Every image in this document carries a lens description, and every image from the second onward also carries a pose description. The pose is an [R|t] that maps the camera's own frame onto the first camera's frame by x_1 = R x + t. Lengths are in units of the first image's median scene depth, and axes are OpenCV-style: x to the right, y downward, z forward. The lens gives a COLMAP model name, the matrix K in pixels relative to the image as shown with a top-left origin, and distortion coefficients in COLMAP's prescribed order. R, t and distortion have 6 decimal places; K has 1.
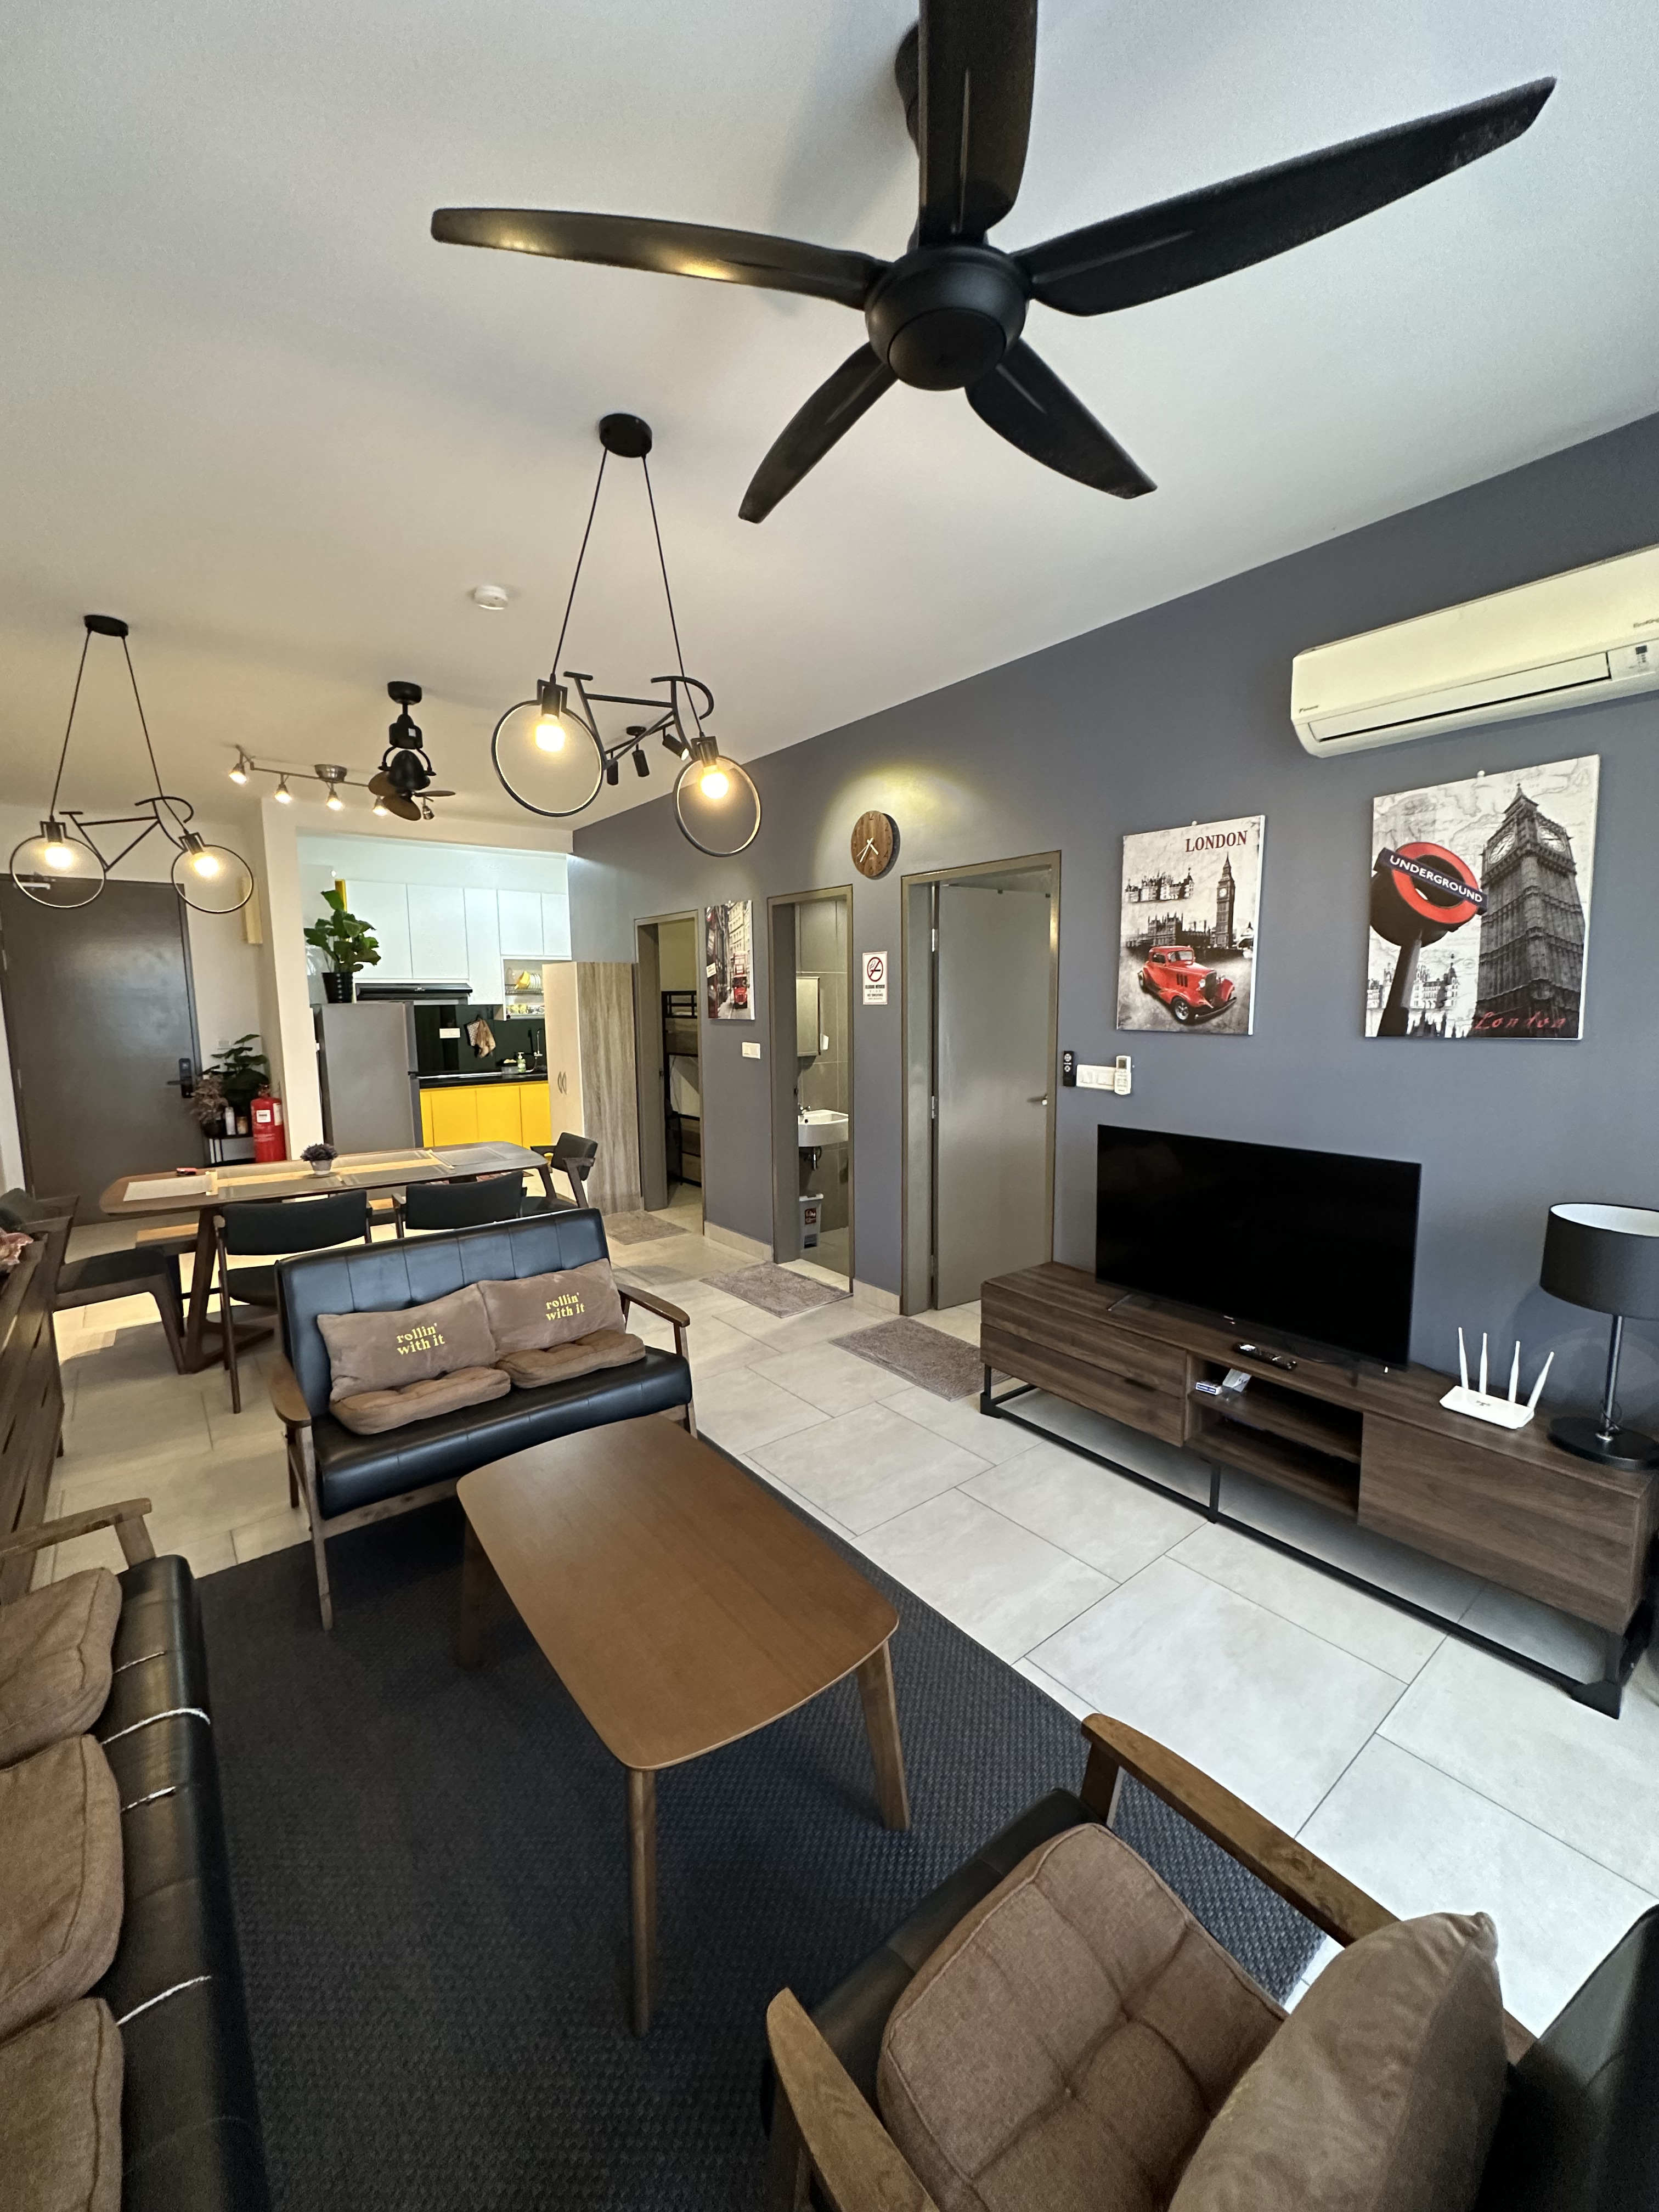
lens RADIAL K [[879.4, 0, 829.5], [0, 879.4, 1106.0], [0, 0, 1]] dist [0.001191, 0.000163]
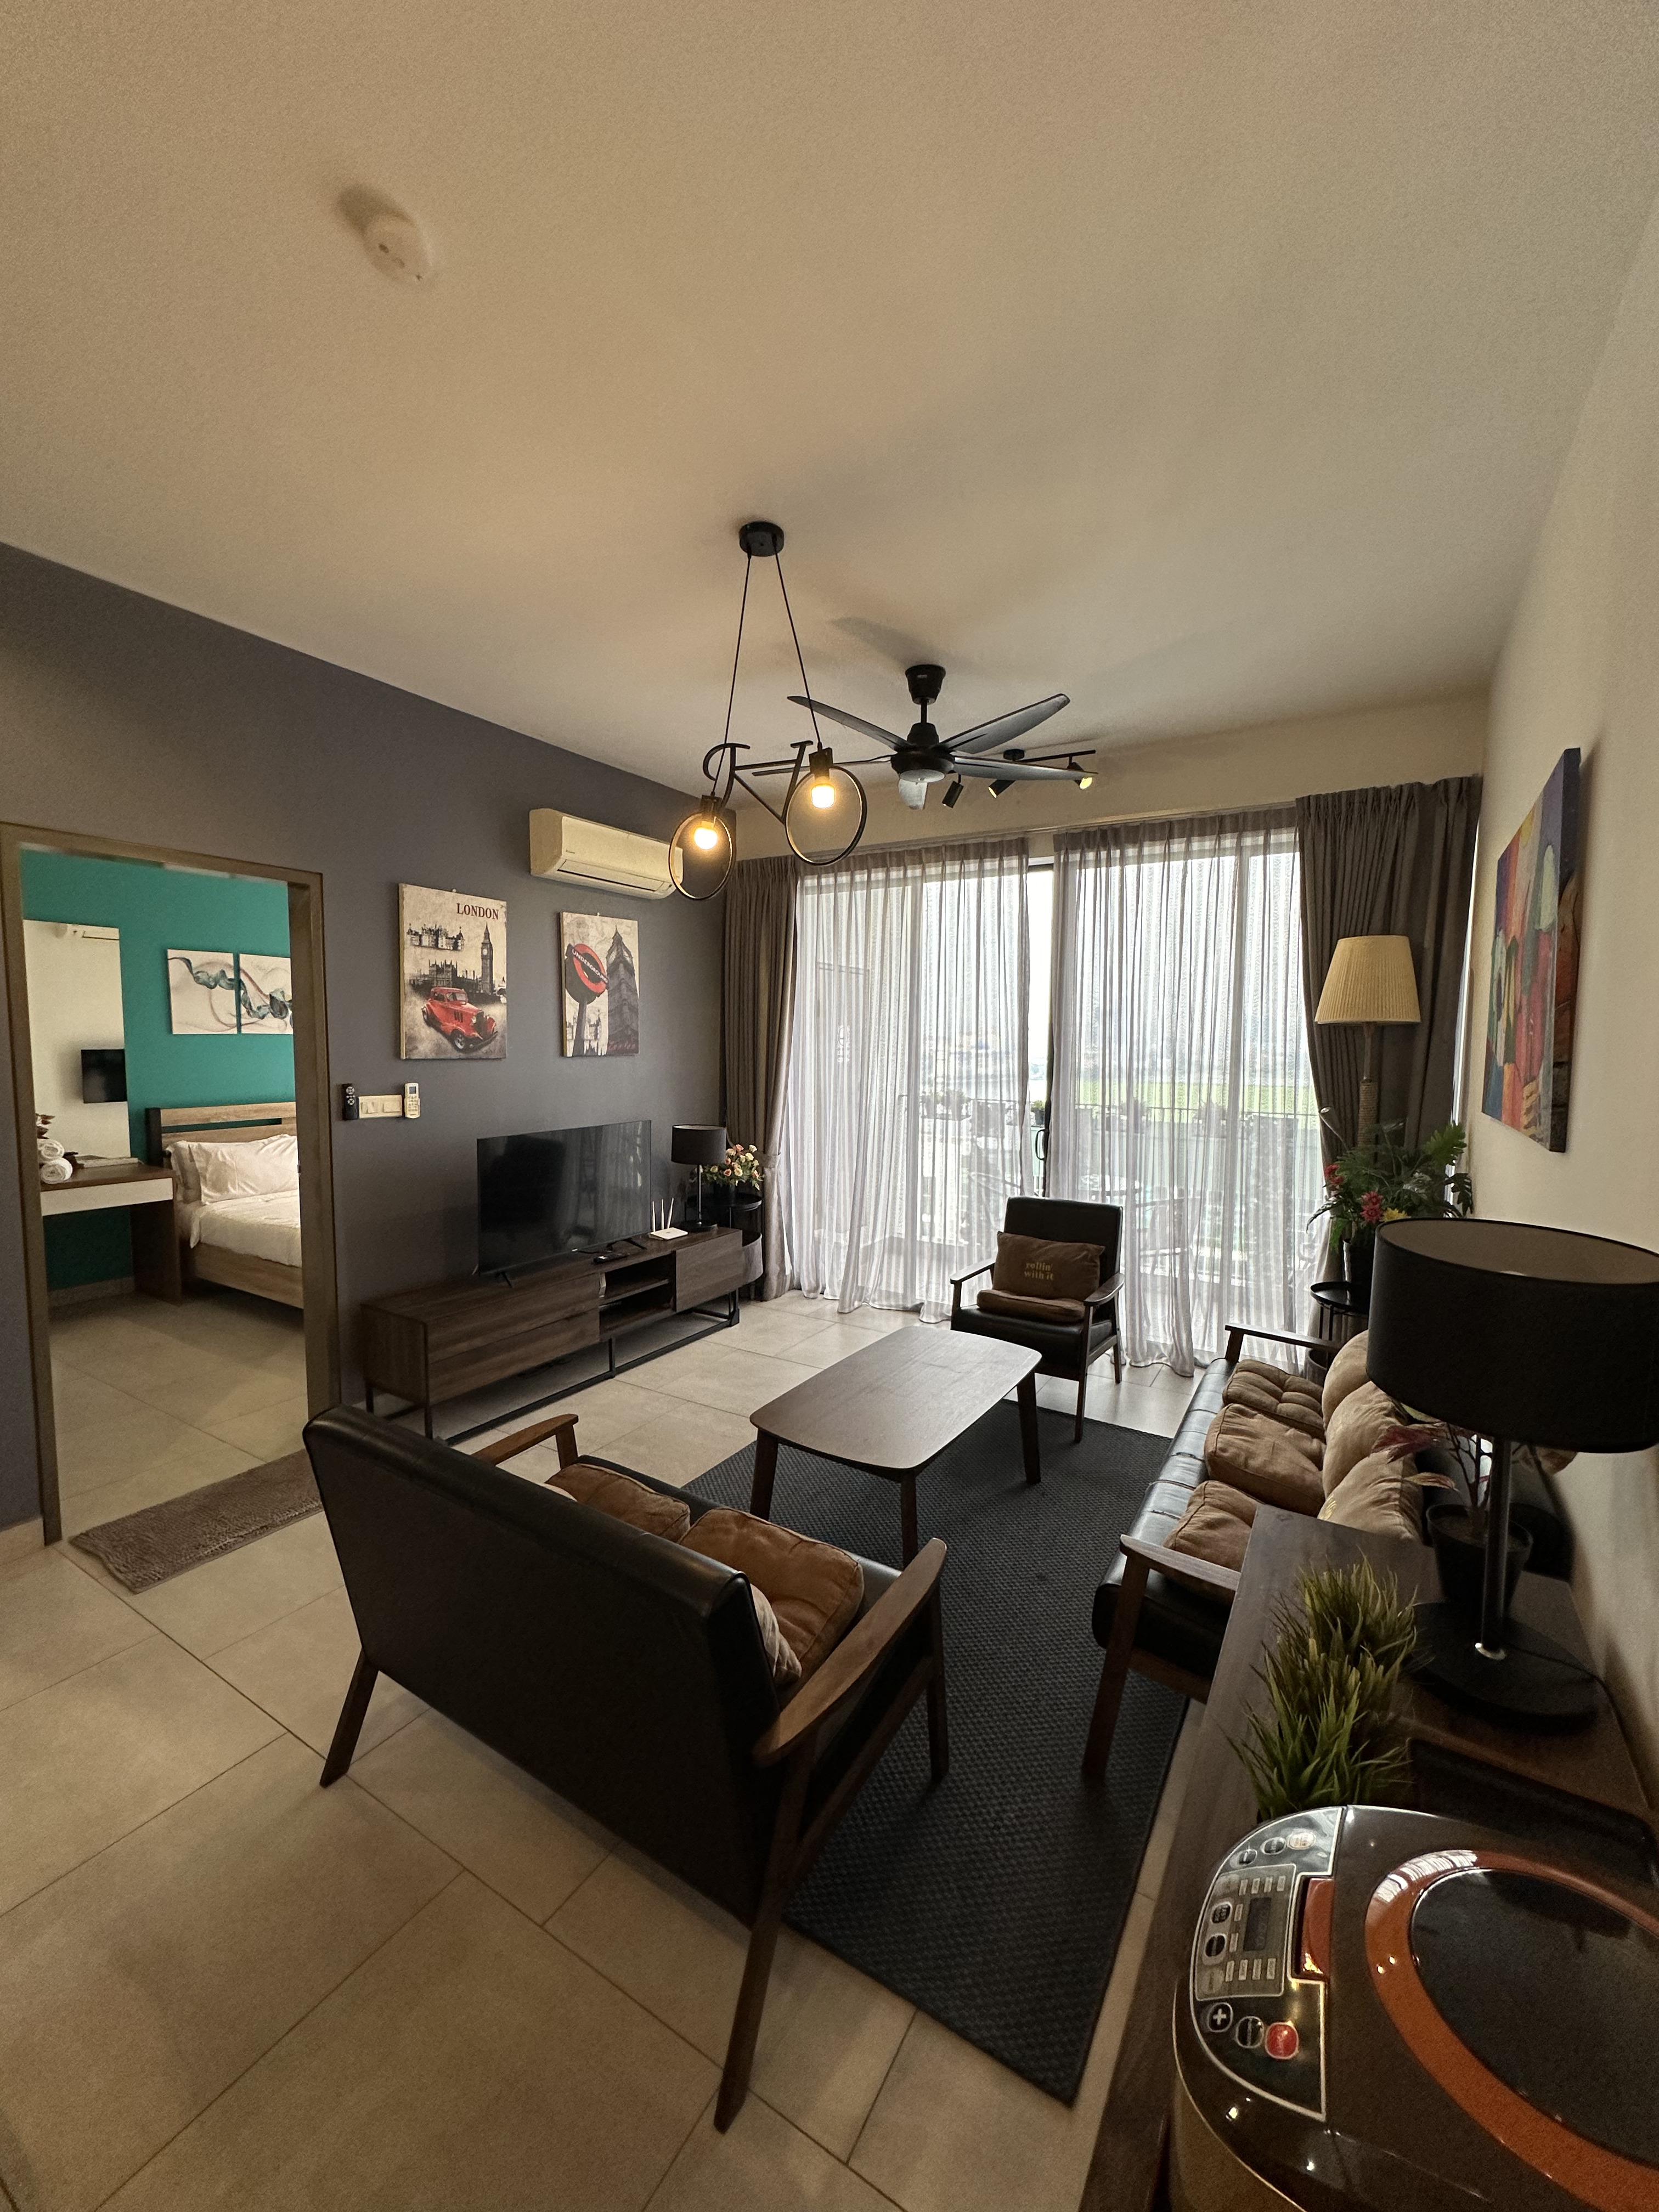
lens RADIAL K [[879.4, 0, 829.5], [0, 879.4, 1106.0], [0, 0, 1]] dist [0.001191, 0.000163]
pose [[-0.343211, -0.069402, 0.936691, -0.957883], [0.108316, 0.987688, 0.112868, -0.105185], [-0.932992, 0.140196, -0.331468, 0.967702]]
